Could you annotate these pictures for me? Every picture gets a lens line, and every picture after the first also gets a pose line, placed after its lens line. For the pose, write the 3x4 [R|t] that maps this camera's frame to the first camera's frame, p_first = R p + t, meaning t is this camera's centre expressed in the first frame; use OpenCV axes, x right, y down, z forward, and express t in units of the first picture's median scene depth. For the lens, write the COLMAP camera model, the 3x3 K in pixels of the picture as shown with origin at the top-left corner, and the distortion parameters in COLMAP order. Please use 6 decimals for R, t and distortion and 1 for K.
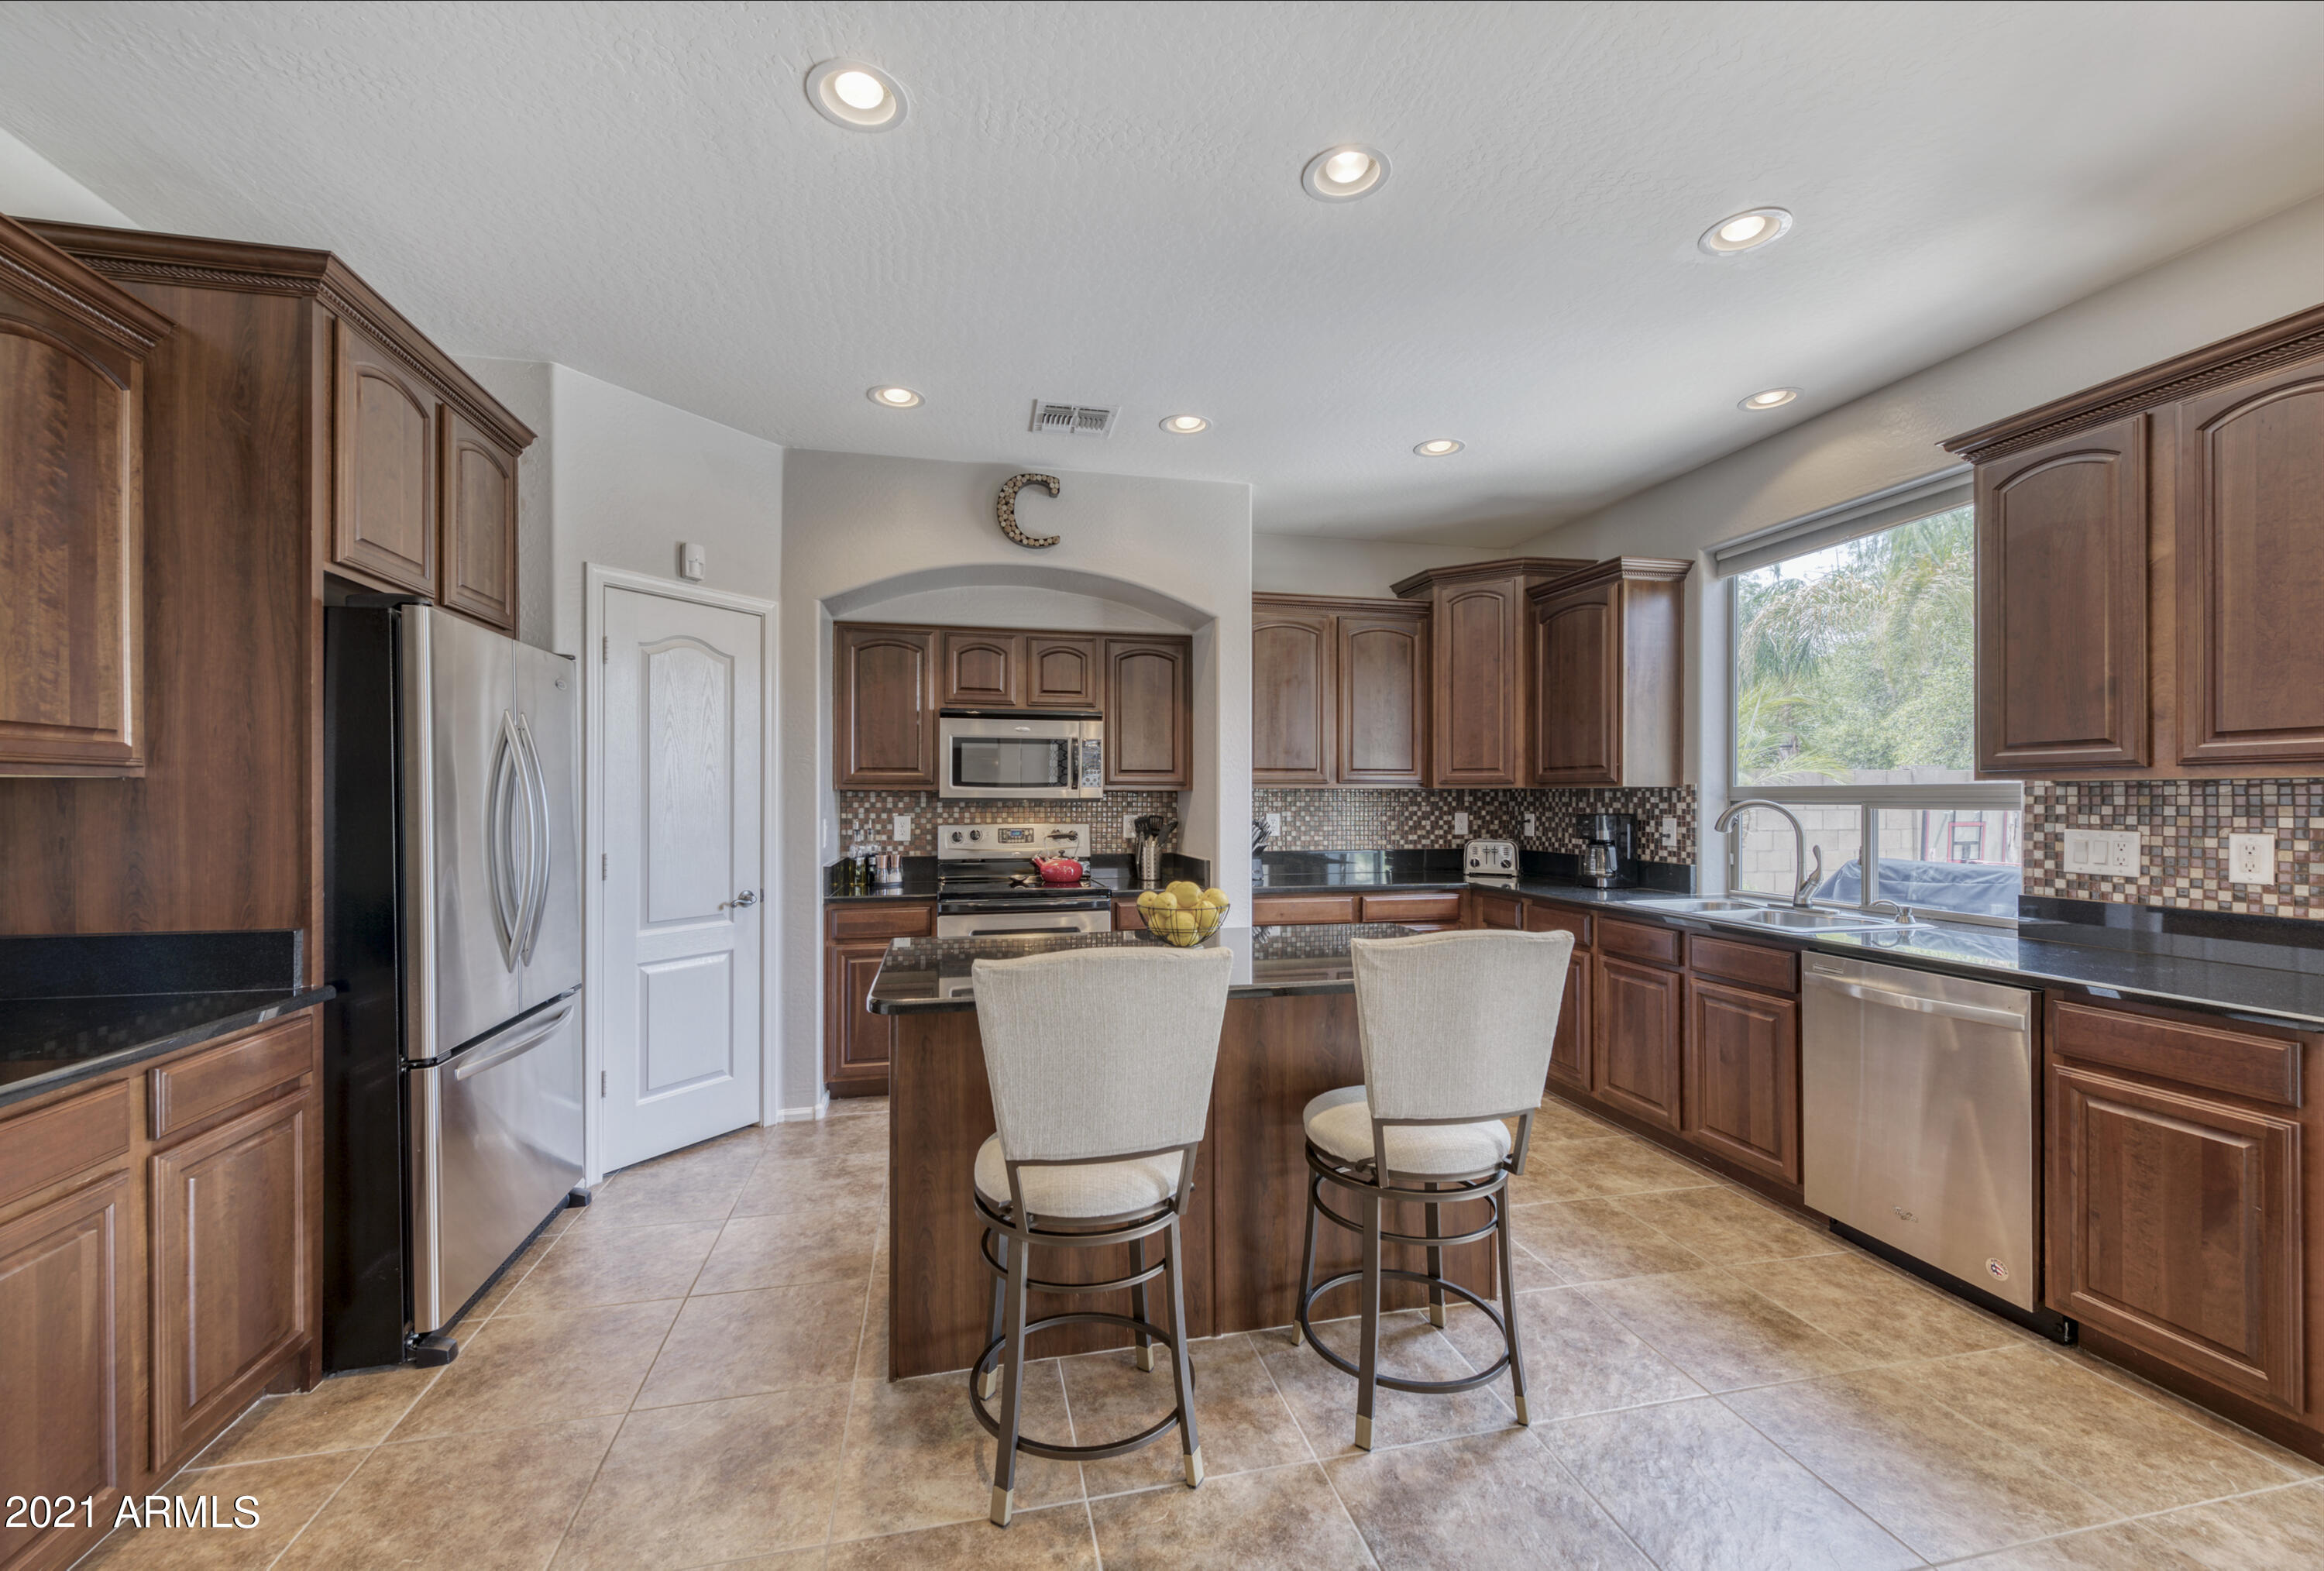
lens RADIAL K [[917.8, 0, 1154.3], [0, 917.8, 793.7], [0, 0, 1]] dist [0.002552, -0.000698]
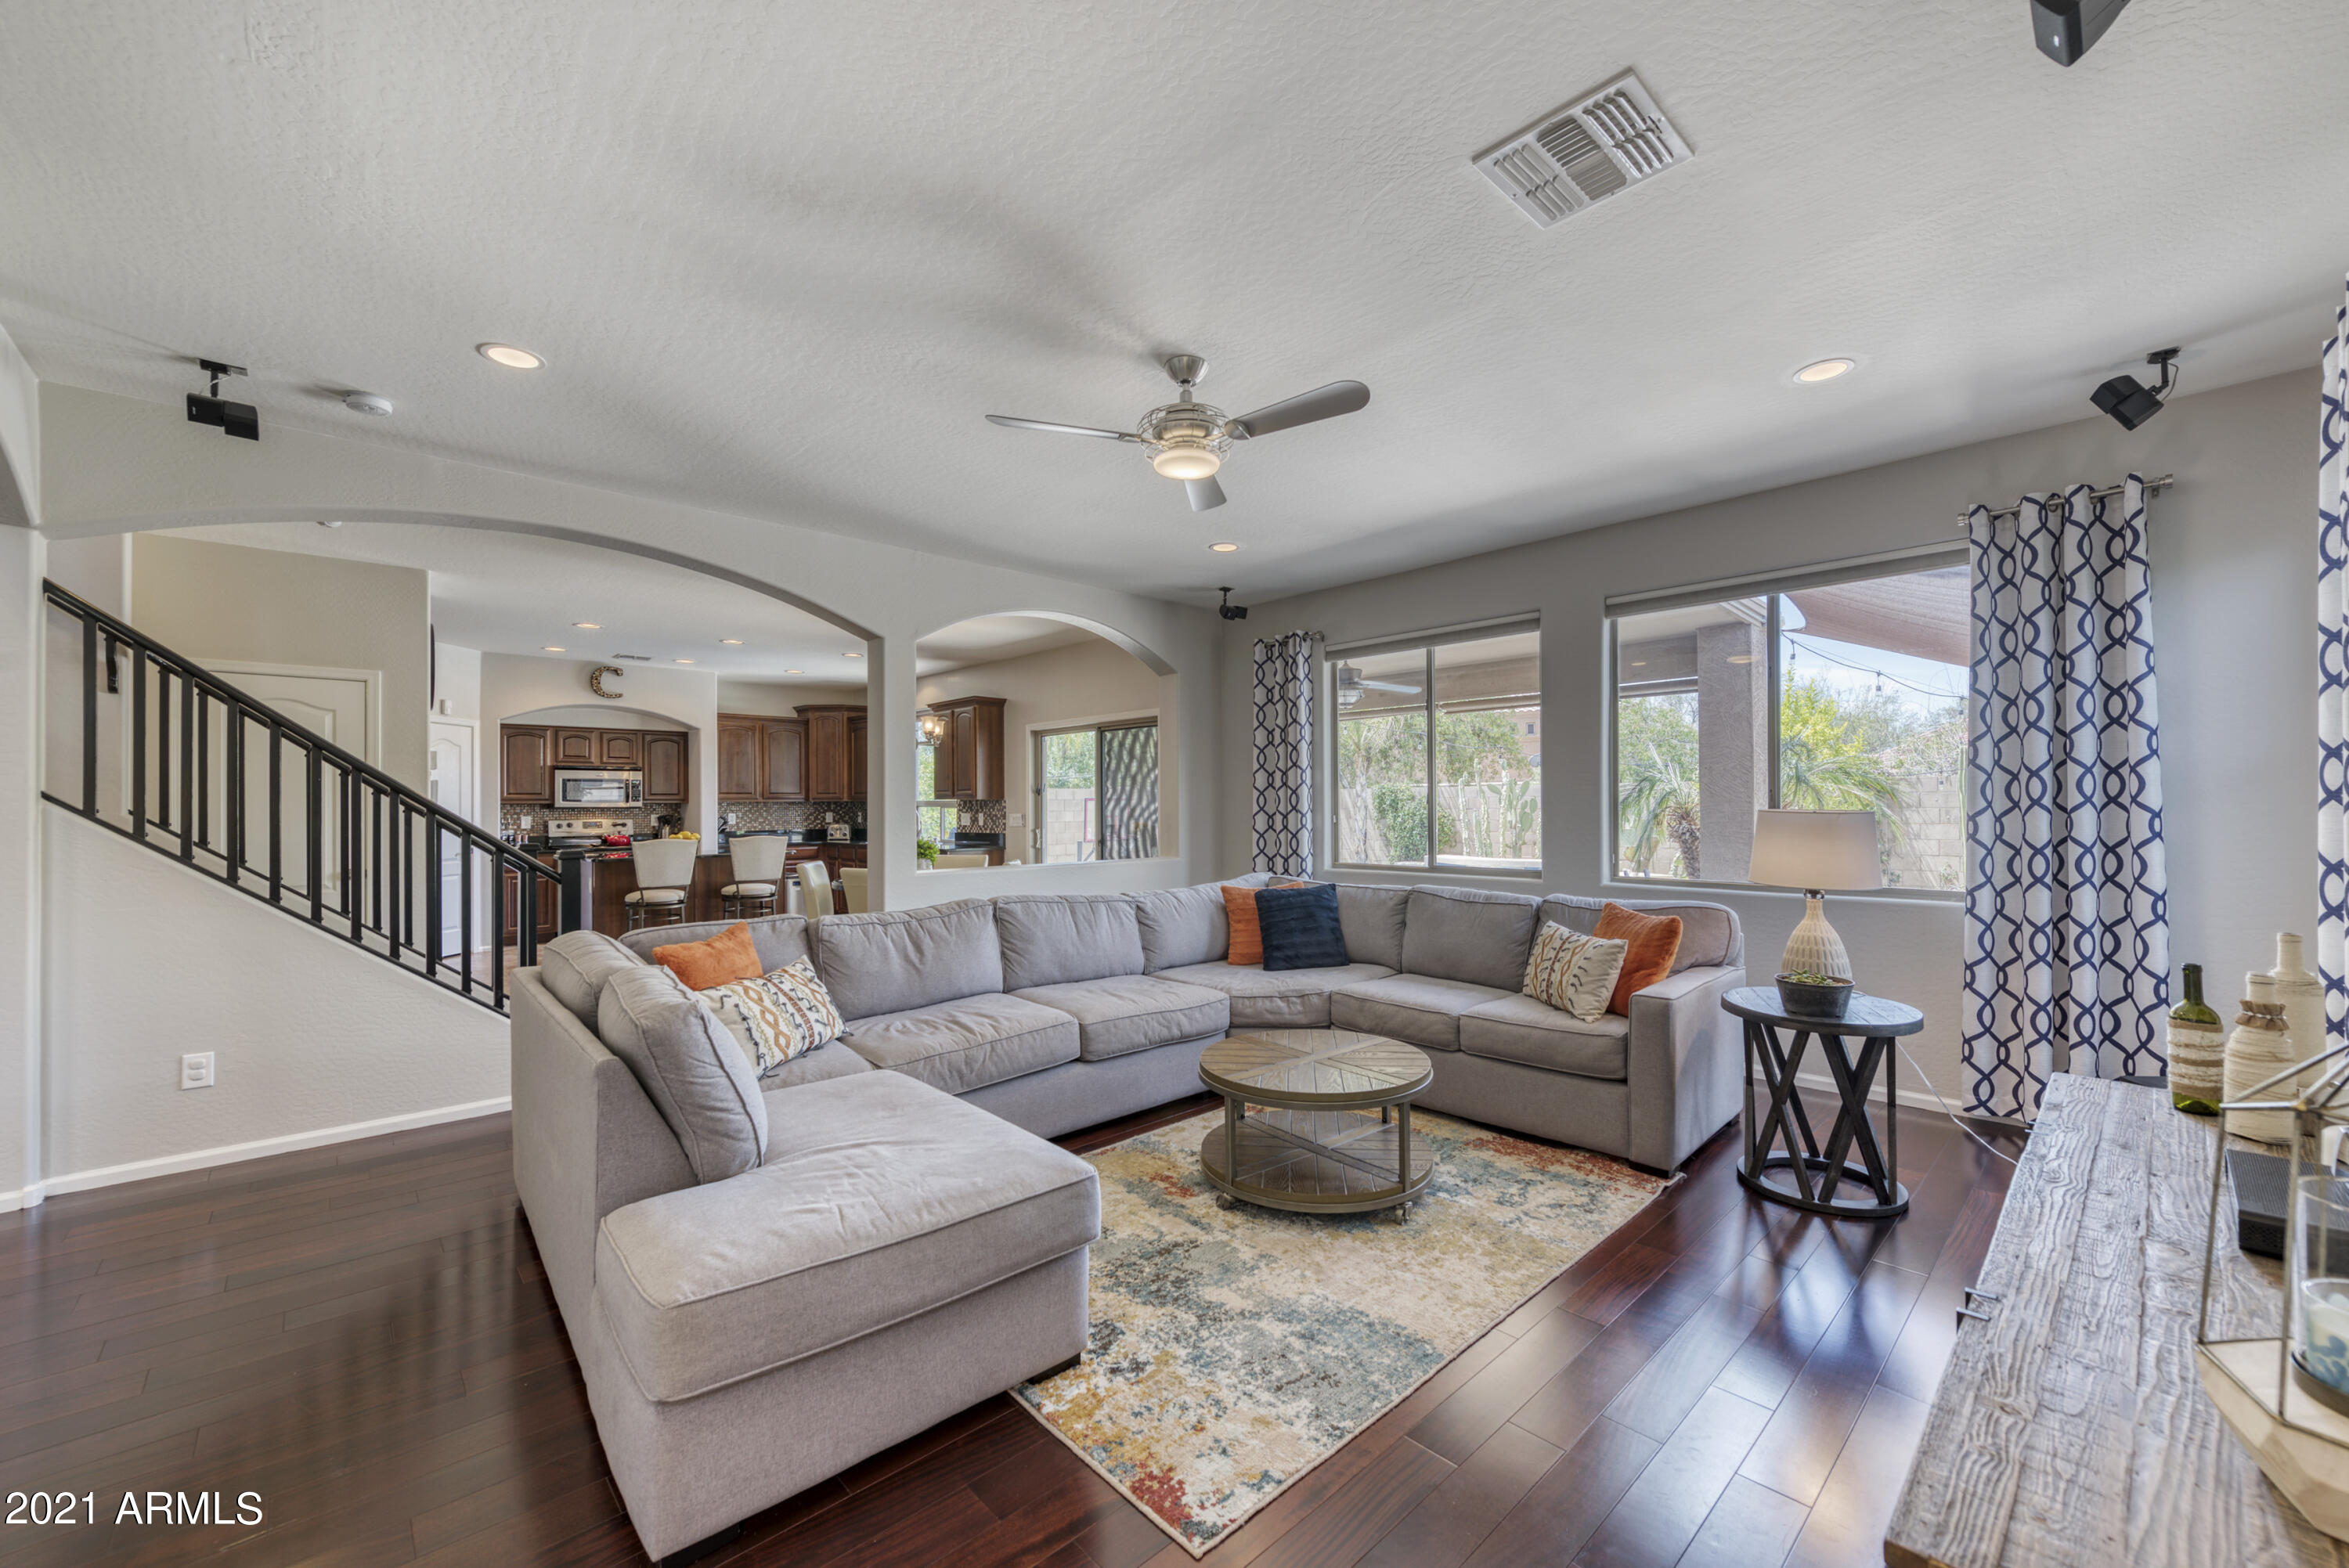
lens RADIAL K [[927.6, 0, 1186.0], [0, 927.6, 794.6], [0, 0, 1]] dist [0.002552, -0.000698]
pose [[0.860309, -0.000772, 0.509772, -0.068833], [0.002750, 0.999991, -0.003126, -0.013790], [-0.509766, 0.004091, 0.860304, -1.572983]]
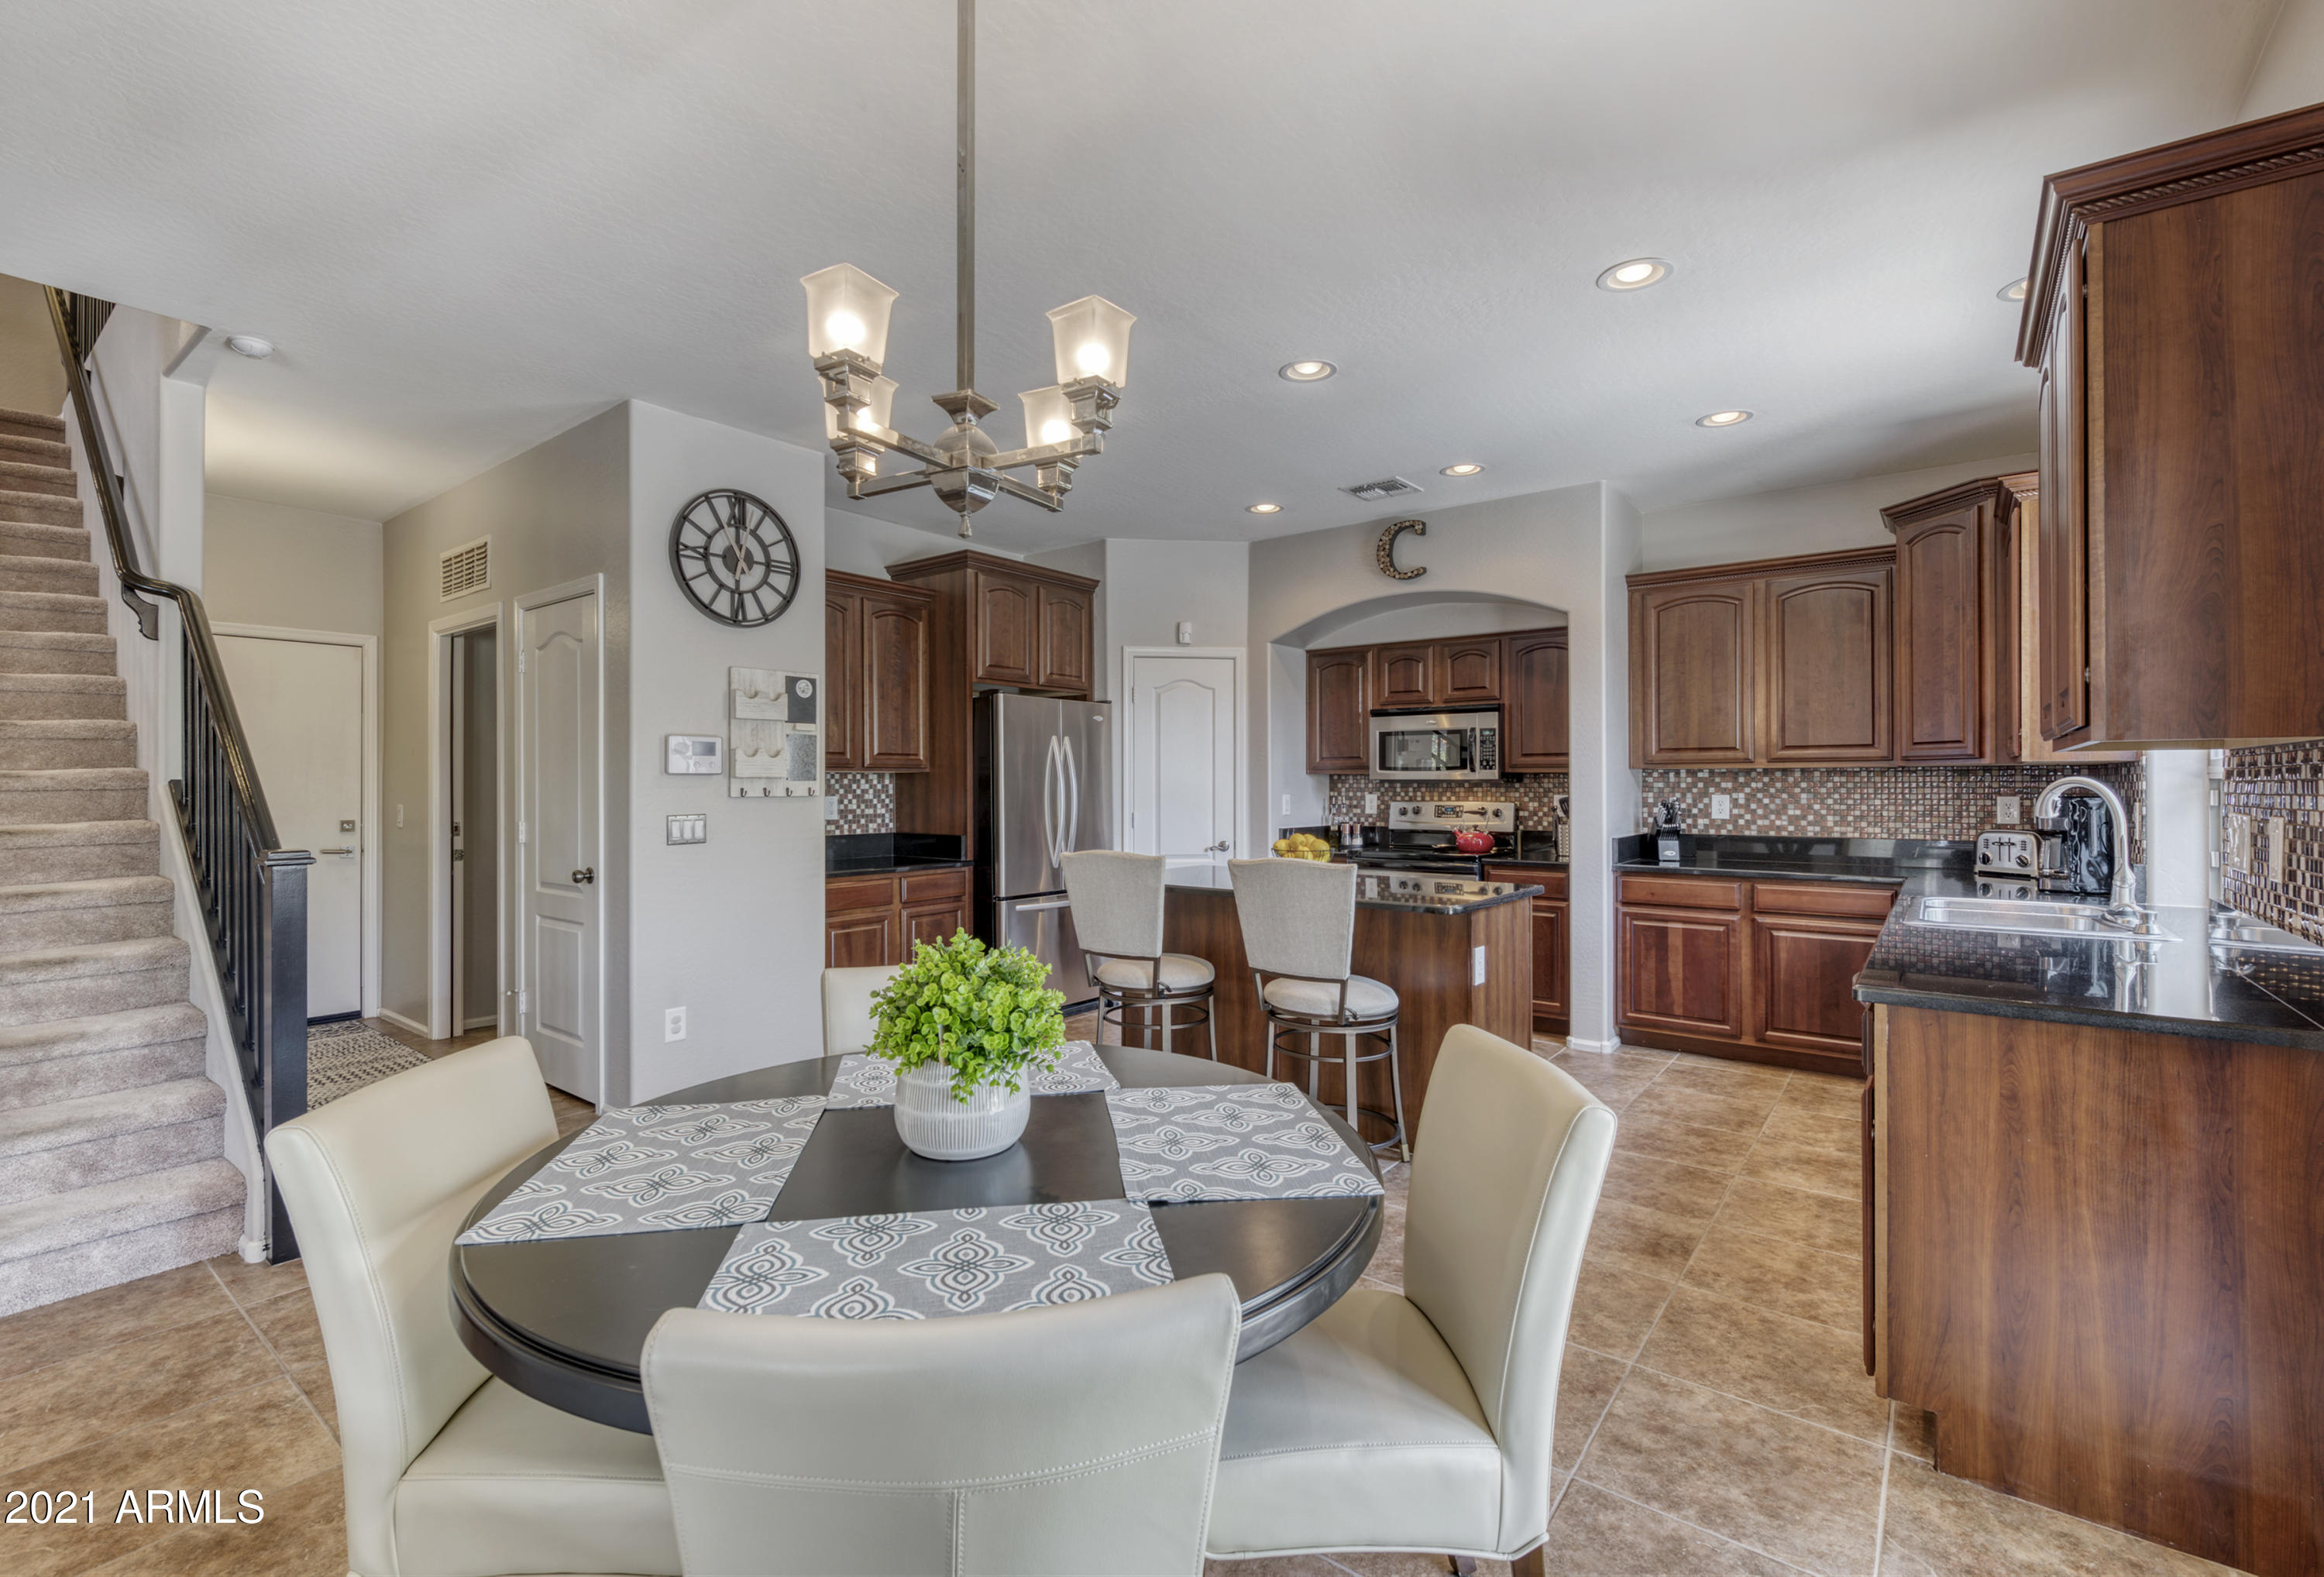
lens RADIAL K [[1020.6, 0, 1160.5], [0, 1020.6, 782.3], [0, 0, 1]] dist [-0.002086, -0.000049]
pose [[0.636296, -0.002602, -0.771441, 0.658541], [0.005586, 0.999984, 0.001234, 0.004385], [0.771425, -0.005094, 0.636300, -0.130890]]
